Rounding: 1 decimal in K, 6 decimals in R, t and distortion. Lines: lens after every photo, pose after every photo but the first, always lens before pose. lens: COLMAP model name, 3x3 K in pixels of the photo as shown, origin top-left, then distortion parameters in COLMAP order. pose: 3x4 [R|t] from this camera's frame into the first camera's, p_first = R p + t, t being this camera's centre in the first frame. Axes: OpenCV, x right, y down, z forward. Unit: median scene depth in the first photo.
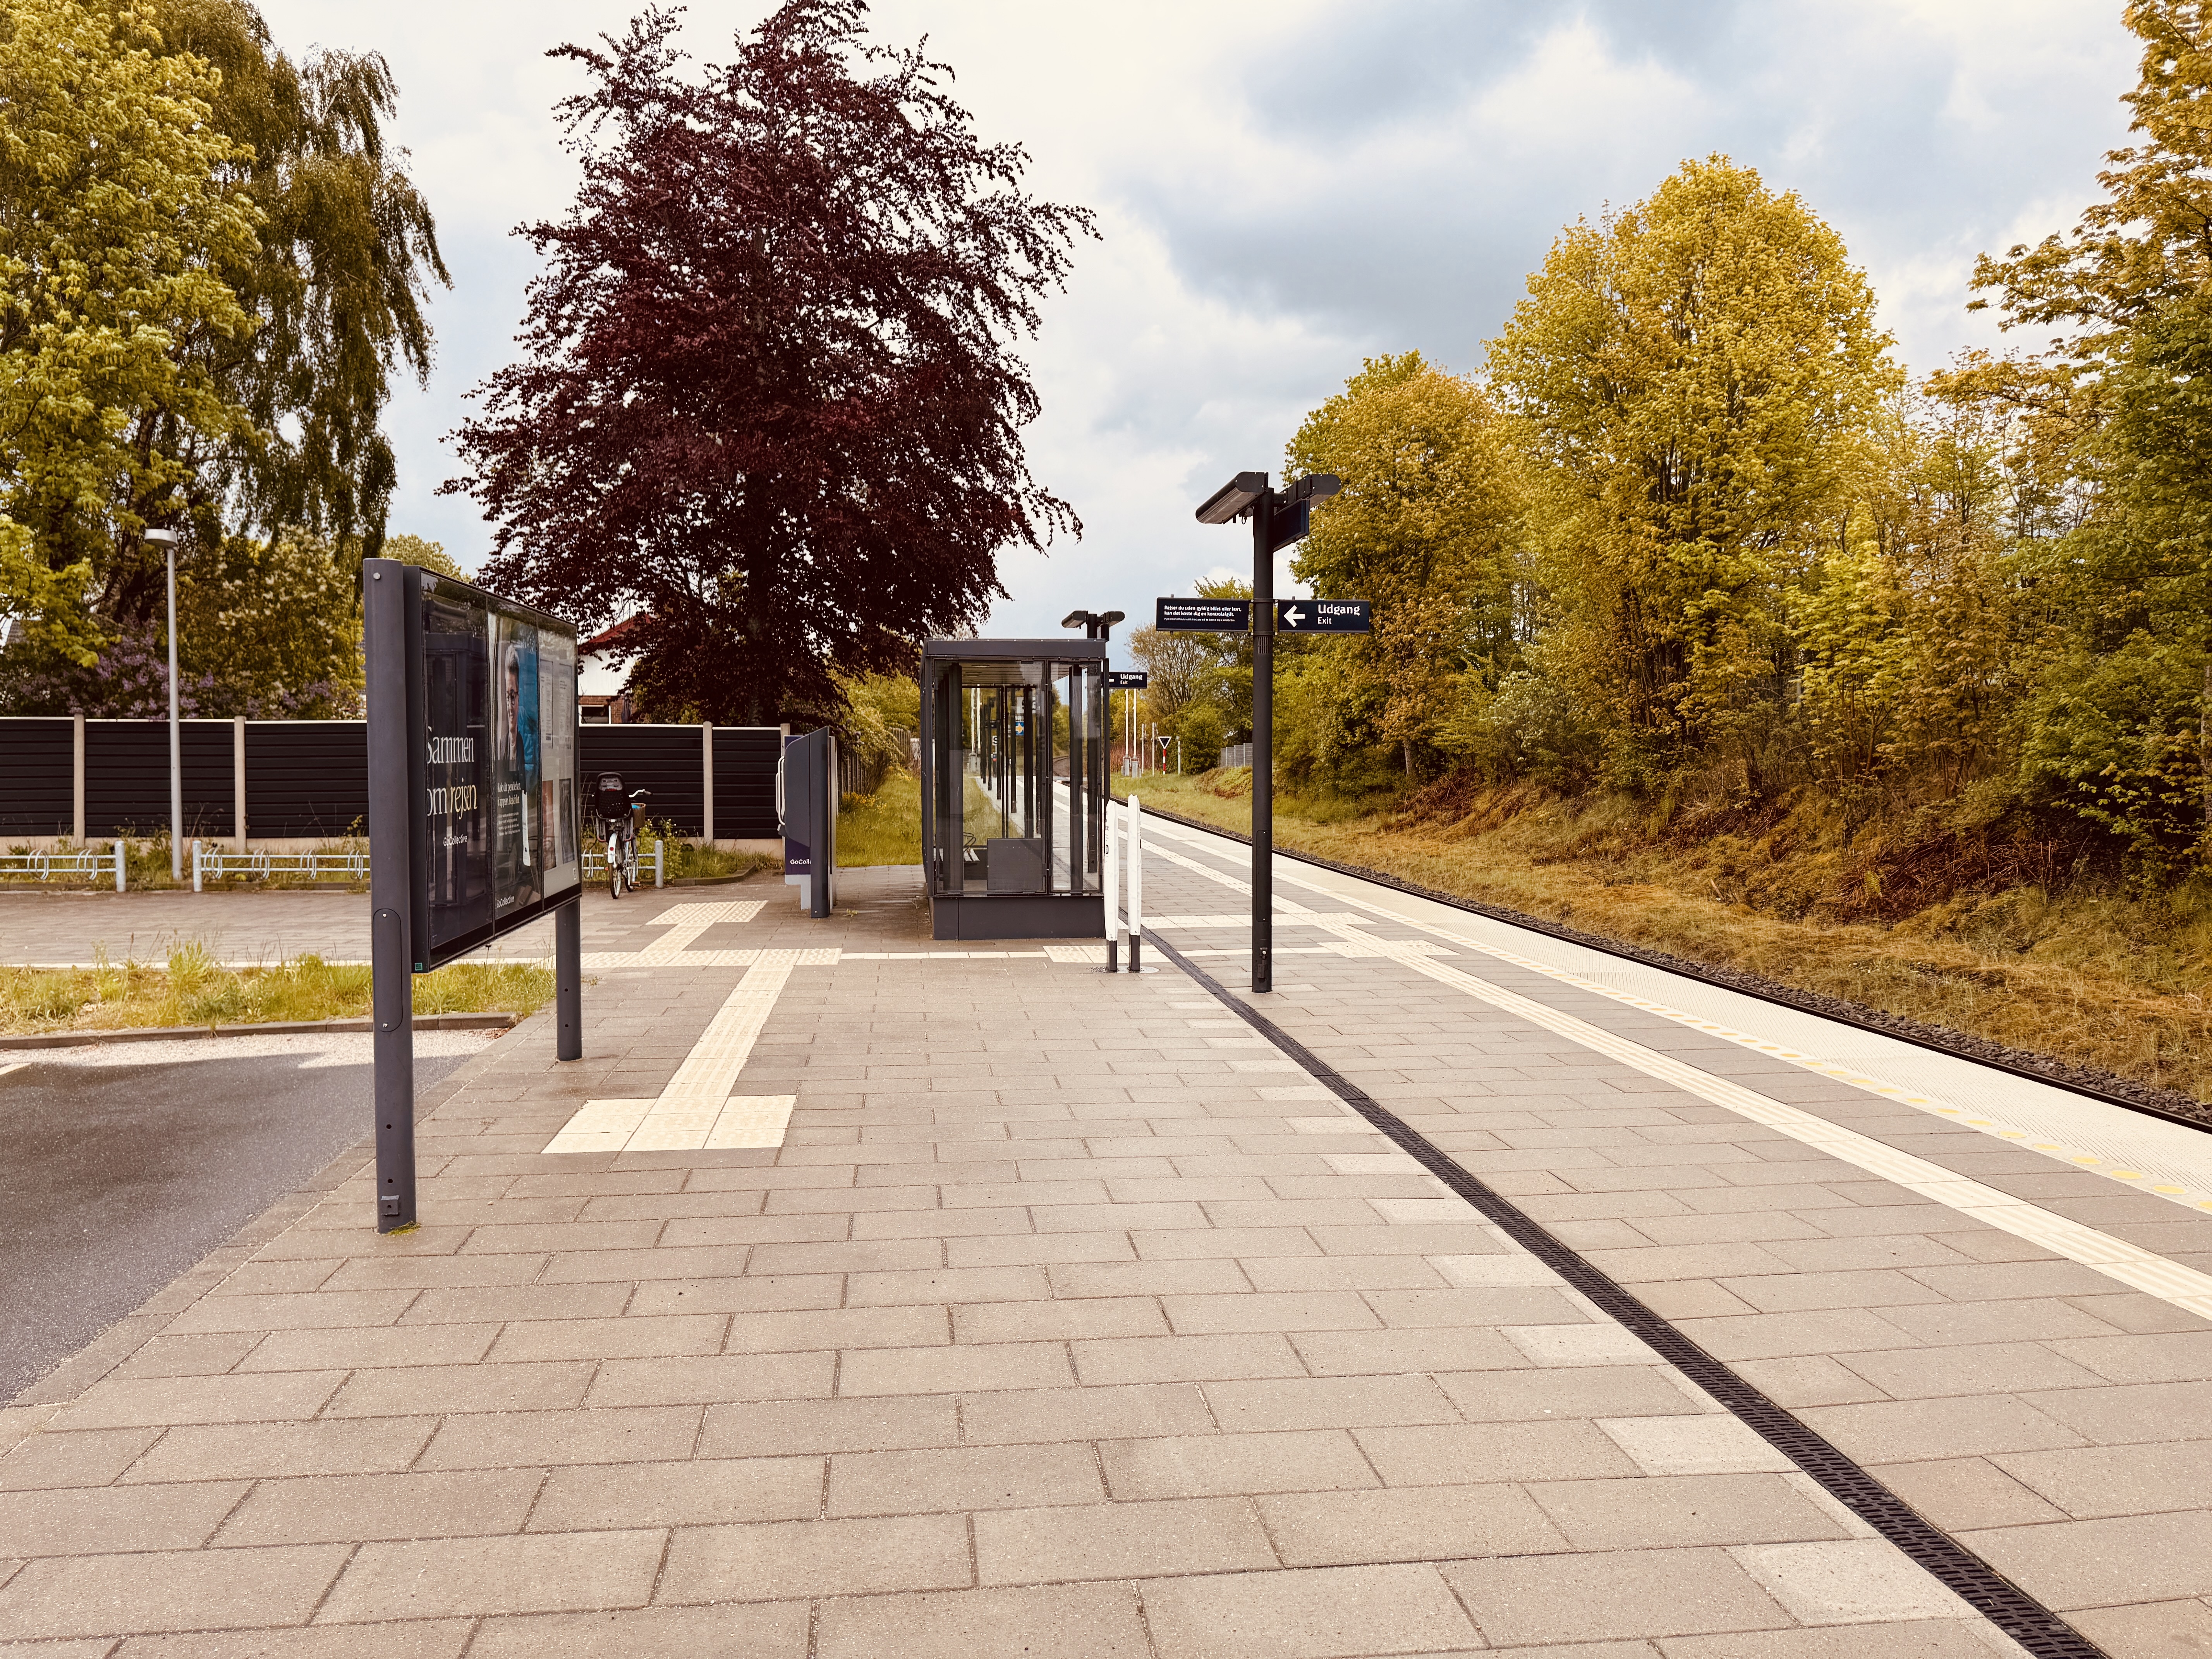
lens RADIAL K [[1576.0, 0, 1107.2], [0, 1576.0, 814.0], [0, 0, 1]] dist [0.025672, -0.018045]
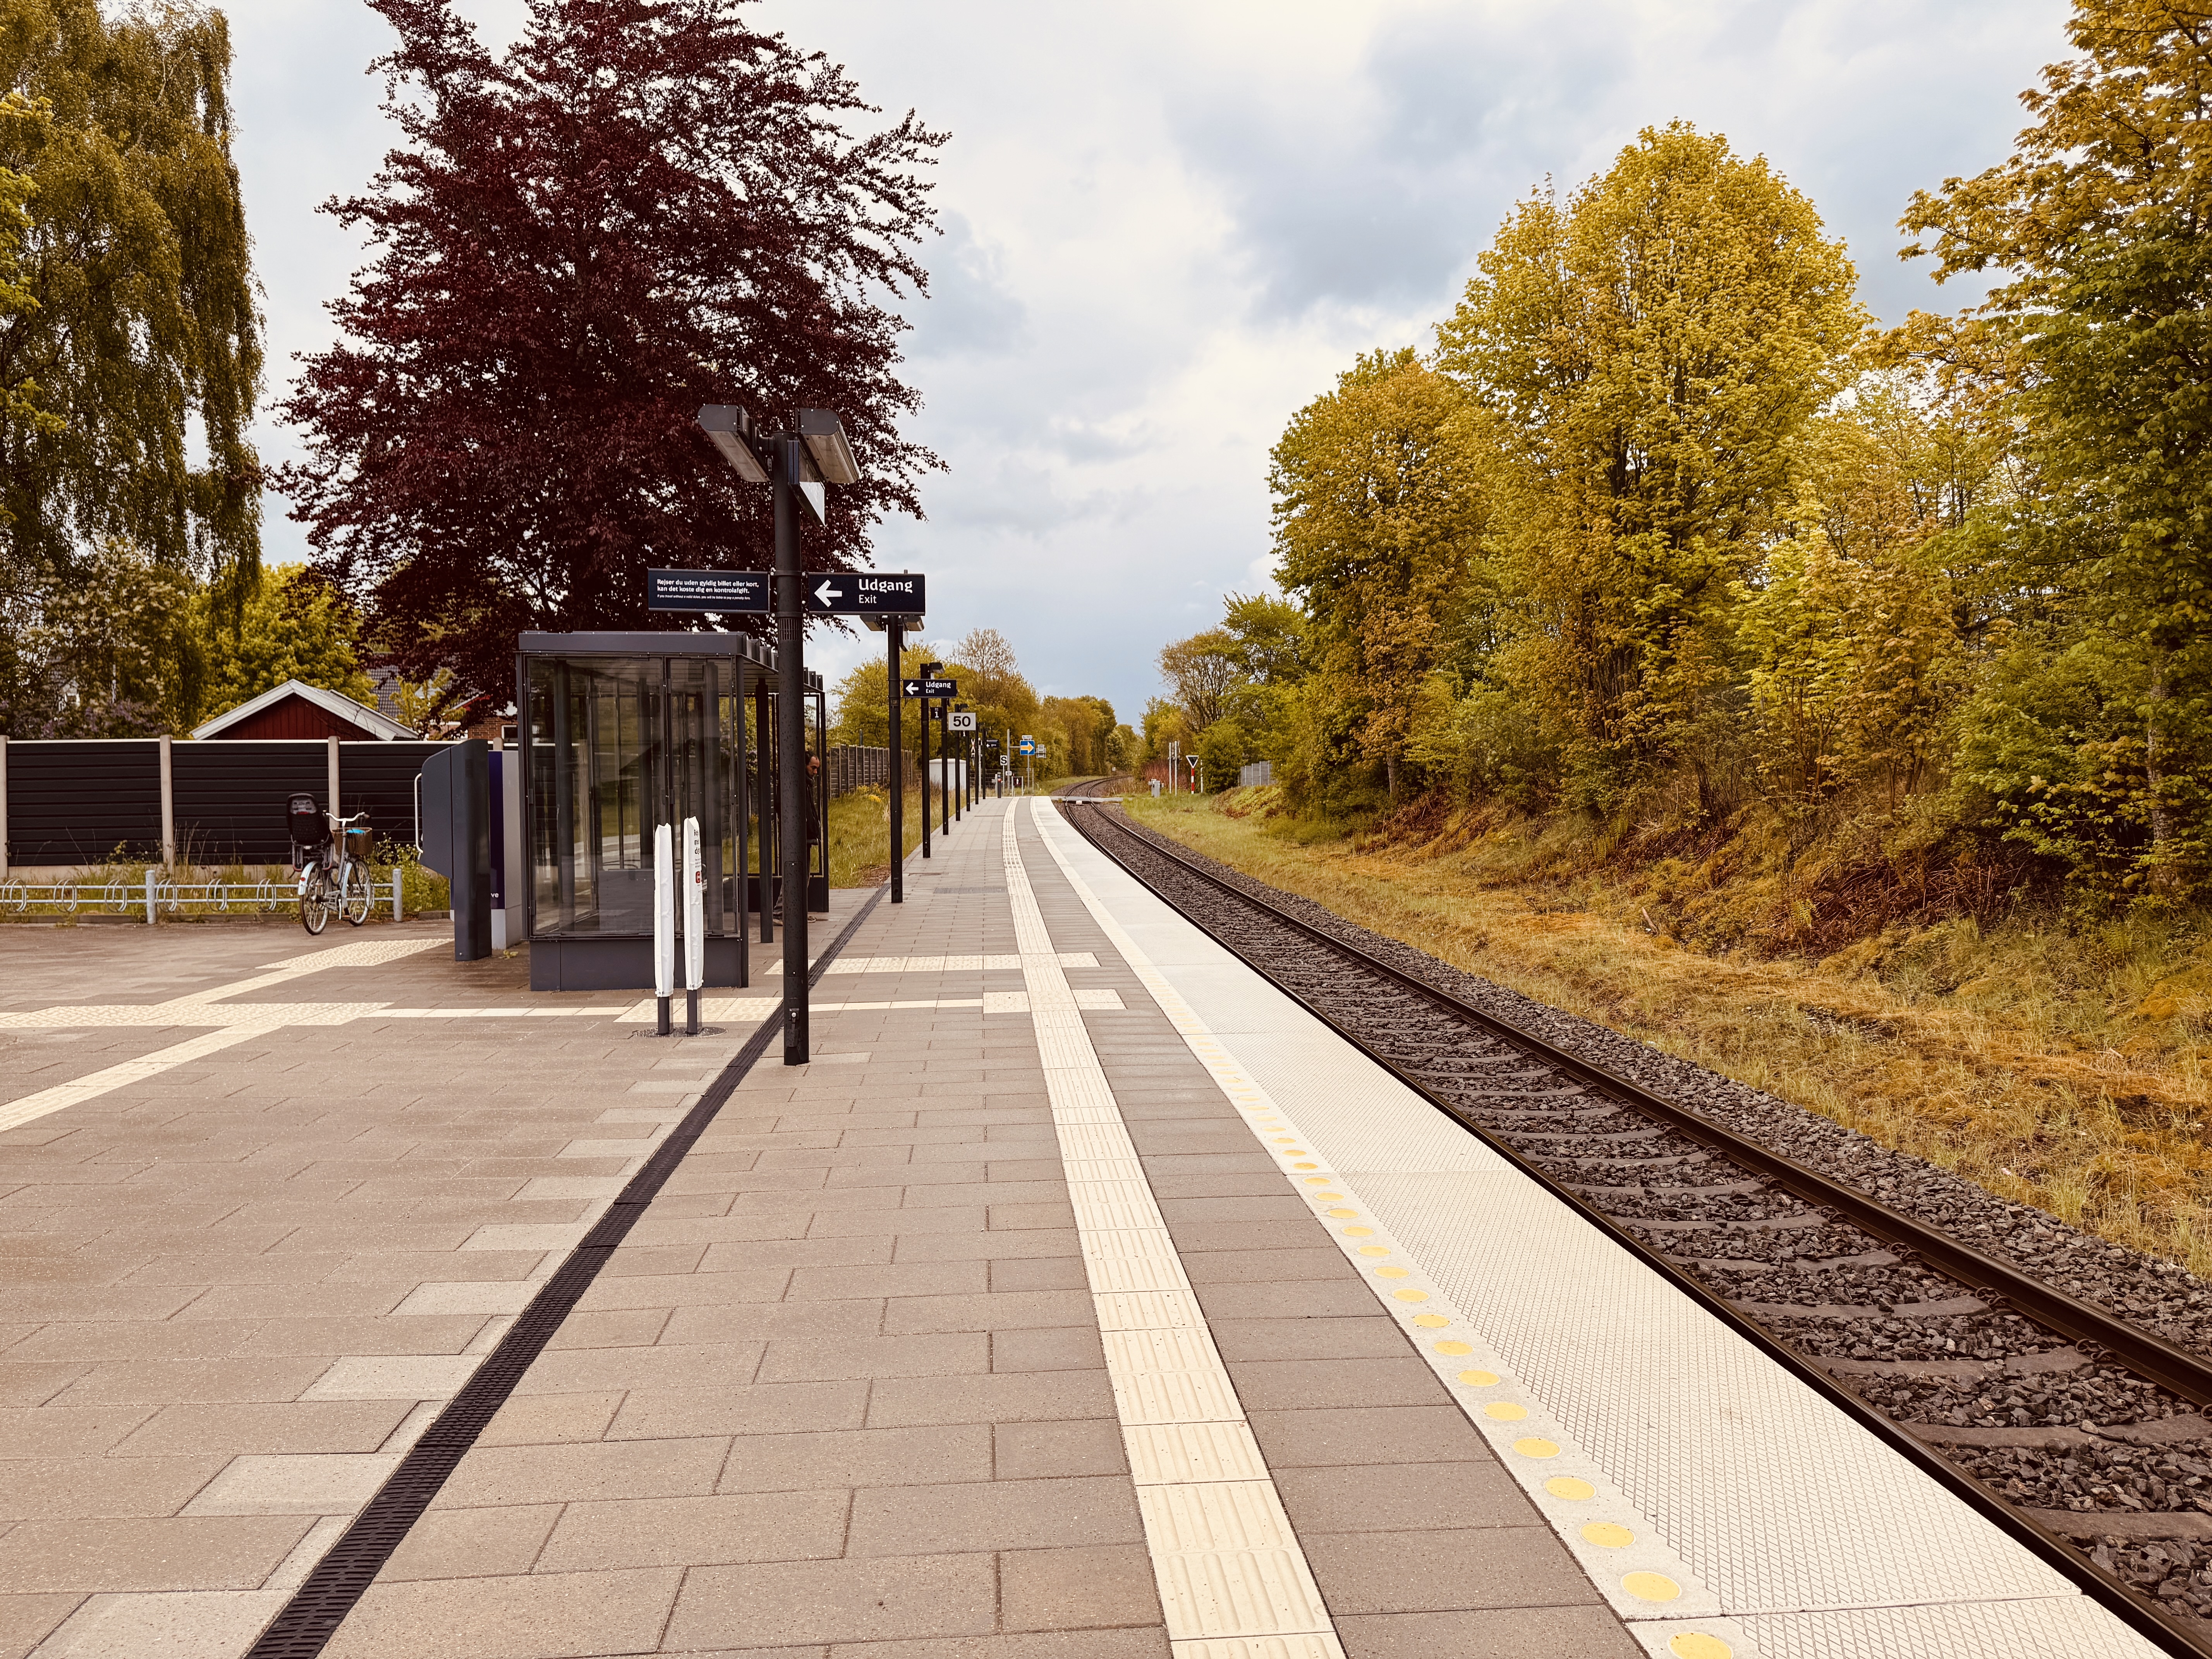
lens RADIAL K [[1576.0, 0, 1106.8], [0, 1576.0, 832.3], [0, 0, 1]] dist [0.025672, -0.018045]
pose [[0.998712, -0.002708, -0.050656, 0.126275], [0.002638, 0.999995, -0.001445, -0.001255], [0.050660, 0.001310, 0.998715, 0.087107]]
